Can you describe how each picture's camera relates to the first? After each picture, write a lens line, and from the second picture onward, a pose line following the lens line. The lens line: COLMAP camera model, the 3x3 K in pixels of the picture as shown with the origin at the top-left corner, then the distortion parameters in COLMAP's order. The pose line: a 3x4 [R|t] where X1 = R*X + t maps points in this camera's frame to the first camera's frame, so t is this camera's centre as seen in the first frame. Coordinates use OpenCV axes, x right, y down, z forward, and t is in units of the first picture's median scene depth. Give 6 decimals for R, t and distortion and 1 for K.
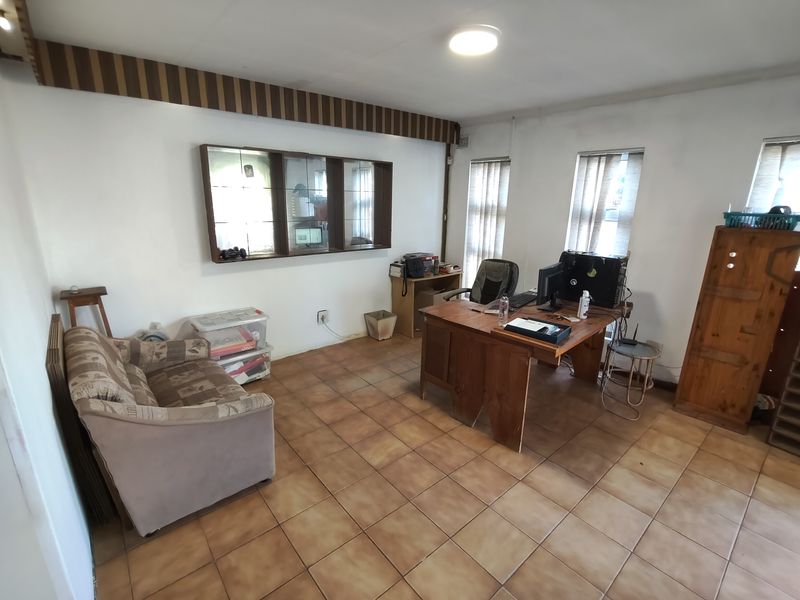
lens RADIAL K [[379.7, 0, 400.0], [0, 379.7, 300.0], [0, 0, 1]] dist [0.002724, -0.000230]
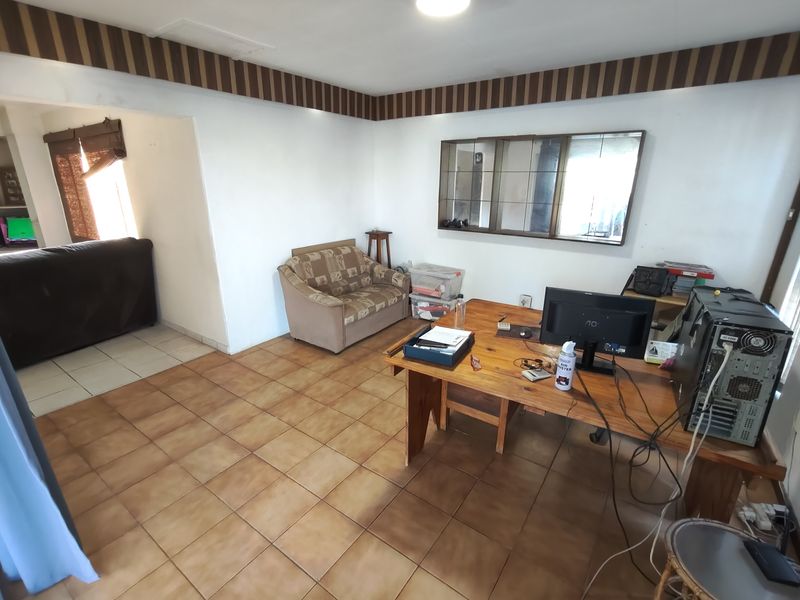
lens RADIAL K [[359.4, 0, 400.0], [0, 359.4, 300.0], [0, 0, 1]] dist [-0.012429, -0.000014]
pose [[0.257792, 0.292840, -0.920754, 0.991959], [-0.255658, 0.939672, 0.227278, -0.152076], [0.931763, 0.176808, 0.317106, 0.668430]]
